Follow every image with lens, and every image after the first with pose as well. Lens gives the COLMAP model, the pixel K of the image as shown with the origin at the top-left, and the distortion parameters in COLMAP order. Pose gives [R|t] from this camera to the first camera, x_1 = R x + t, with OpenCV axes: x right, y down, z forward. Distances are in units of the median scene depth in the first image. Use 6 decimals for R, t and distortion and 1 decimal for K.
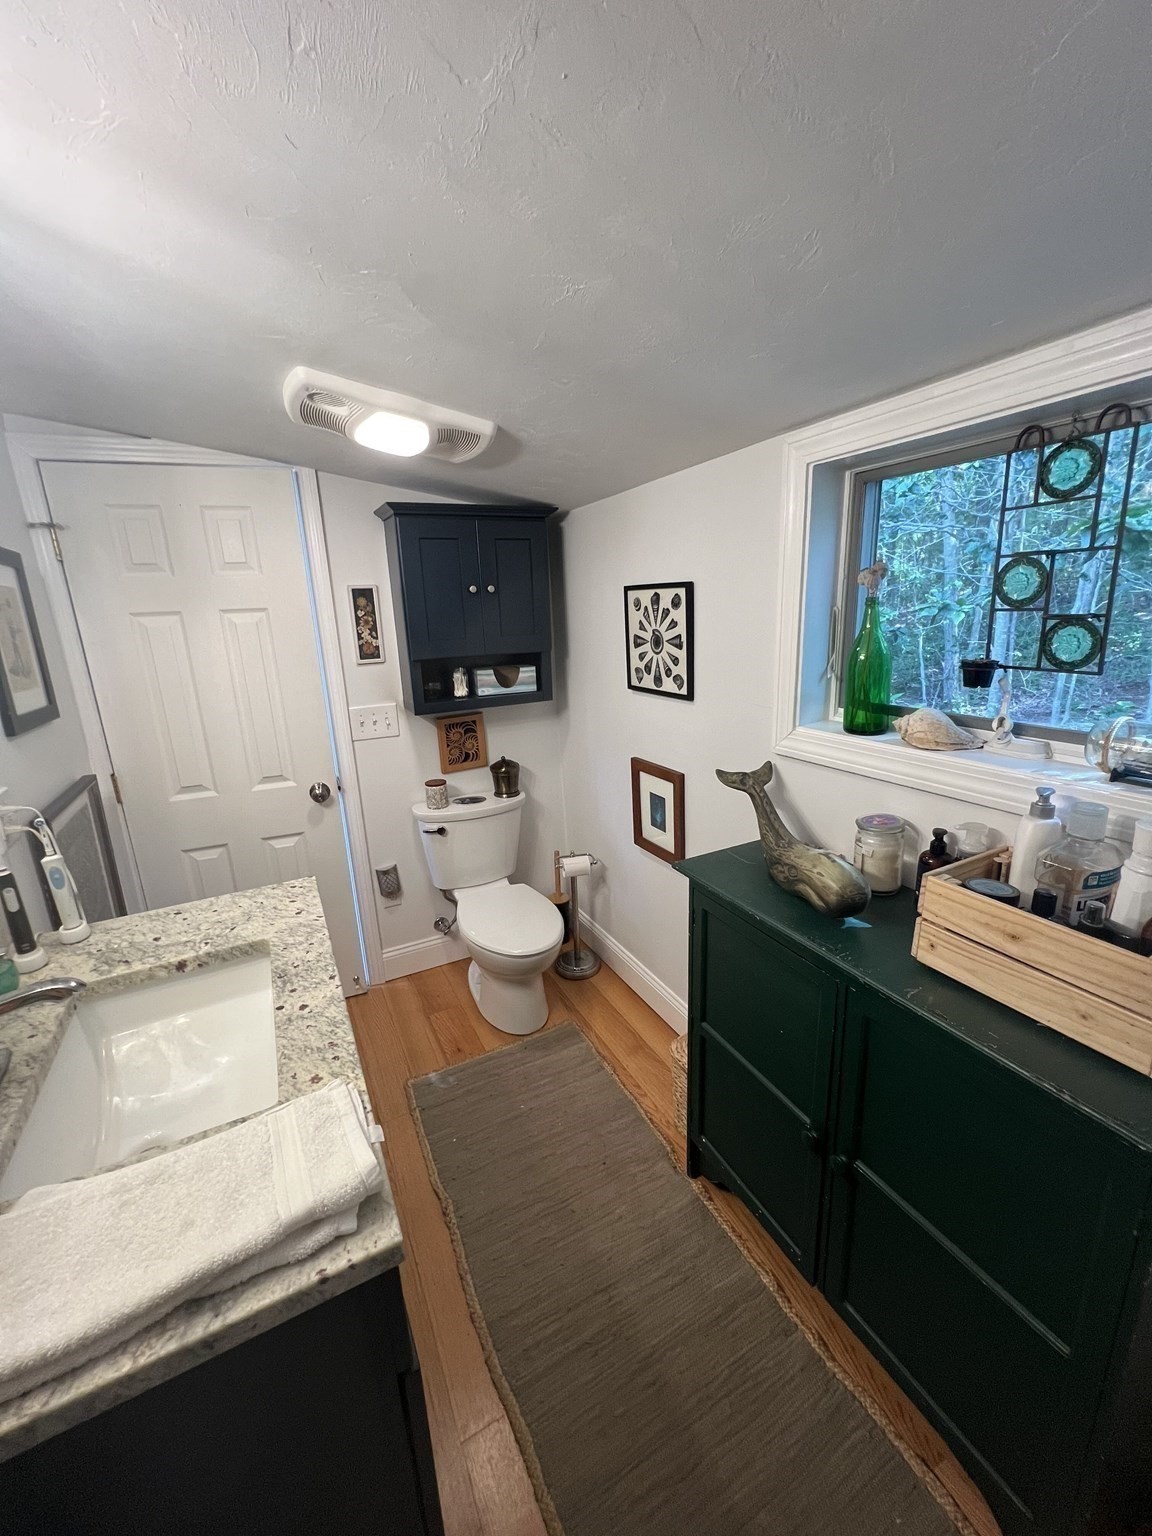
lens RADIAL K [[613.1, 0, 576.0], [0, 613.1, 768.0], [0, 0, 1]] dist [-0.003563, 0.000263]
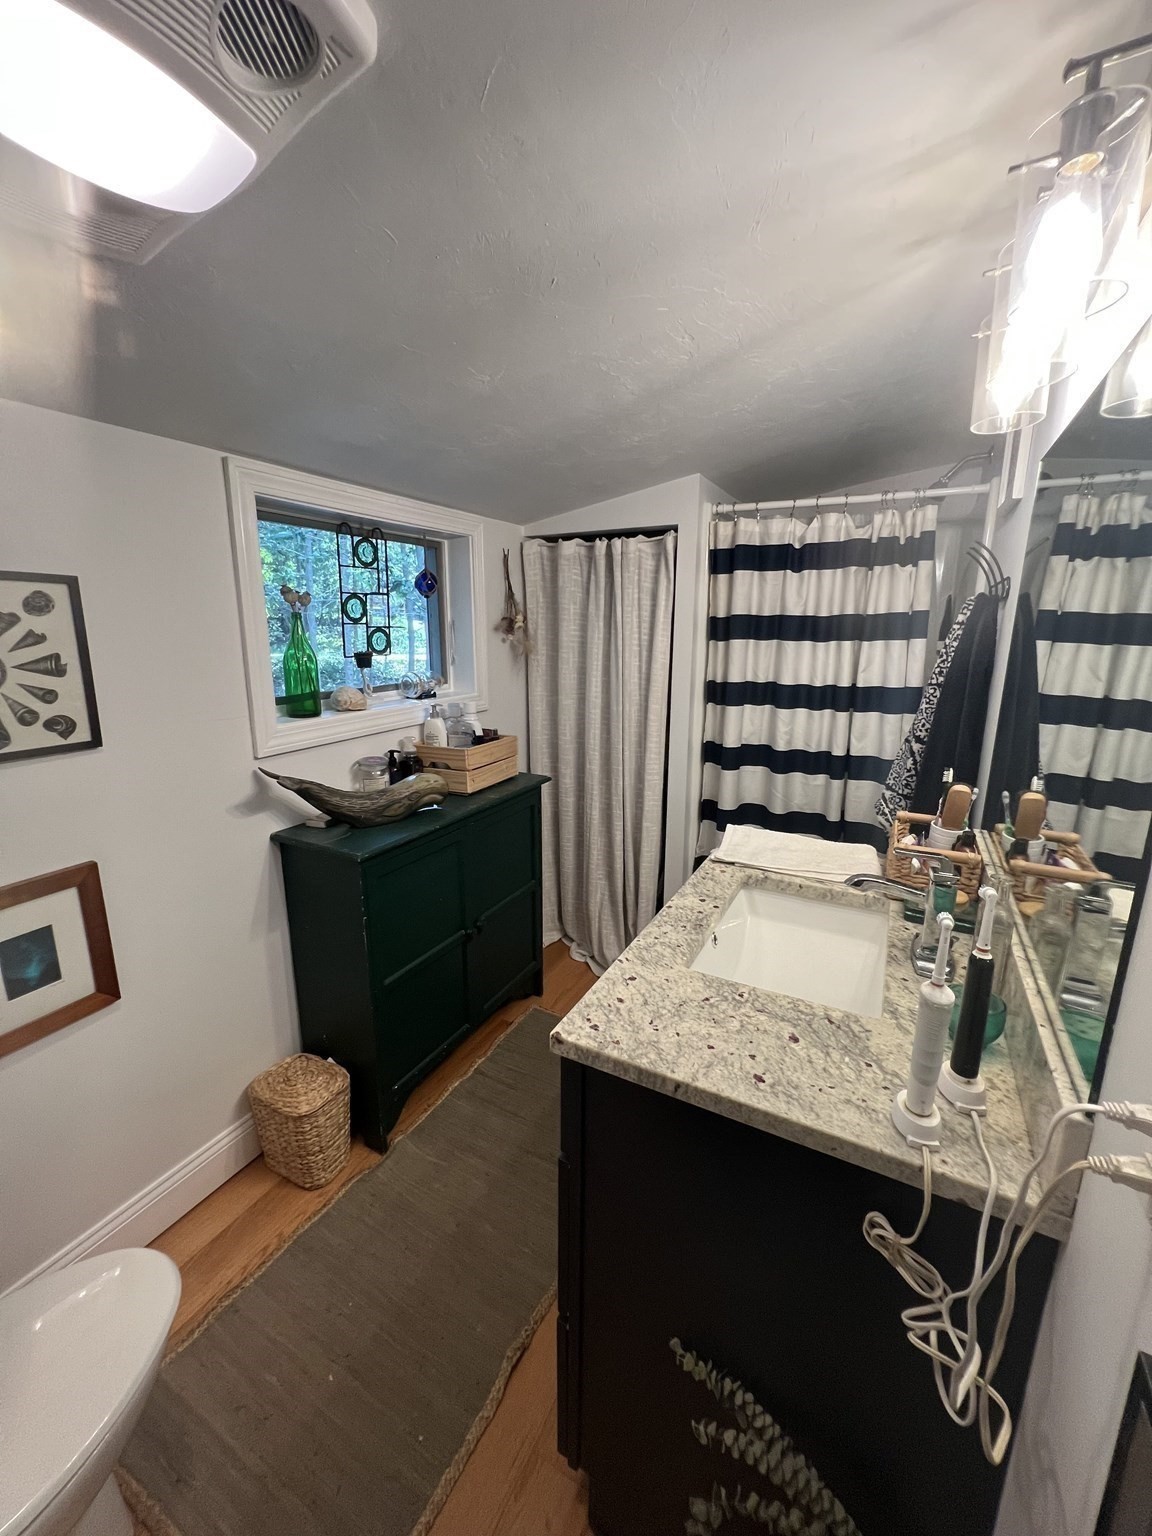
lens RADIAL K [[614.1, 0, 574.9], [0, 614.1, 766.8], [0, 0, 1]] dist [-0.001663, 0.000535]
pose [[-0.569791, -0.147349, 0.808472, -0.671982], [0.234074, 0.913942, 0.331542, -0.188734], [-0.787748, 0.378152, -0.486265, 0.897159]]
